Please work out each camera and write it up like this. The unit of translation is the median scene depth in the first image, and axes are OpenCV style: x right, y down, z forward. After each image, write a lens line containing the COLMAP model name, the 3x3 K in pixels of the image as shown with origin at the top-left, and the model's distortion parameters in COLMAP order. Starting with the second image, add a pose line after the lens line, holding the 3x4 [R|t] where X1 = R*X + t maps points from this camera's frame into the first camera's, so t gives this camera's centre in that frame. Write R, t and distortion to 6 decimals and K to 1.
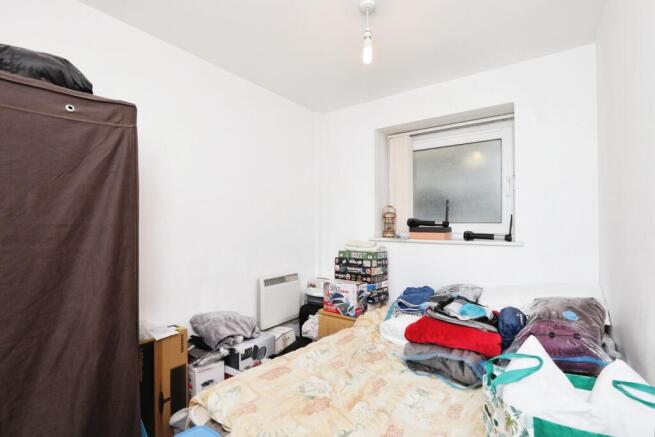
lens RADIAL K [[299.1, 0, 329.1], [0, 299.1, 224.7], [0, 0, 1]] dist [-0.024052, 0.004317]
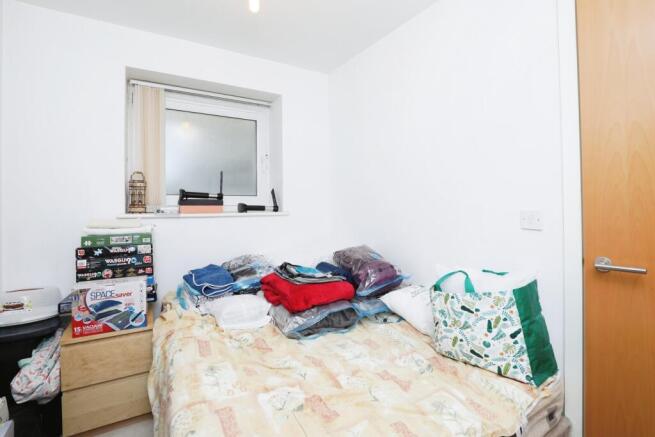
lens RADIAL K [[299.1, 0, 350.7], [0, 299.1, 194.3], [0, 0, 1]] dist [-0.024052, 0.004317]
pose [[0.396902, 0.015974, 0.917722, -0.332389], [-0.006549, 0.999872, -0.014571, 0.002270], [-0.917838, -0.000227, 0.396956, 0.240418]]
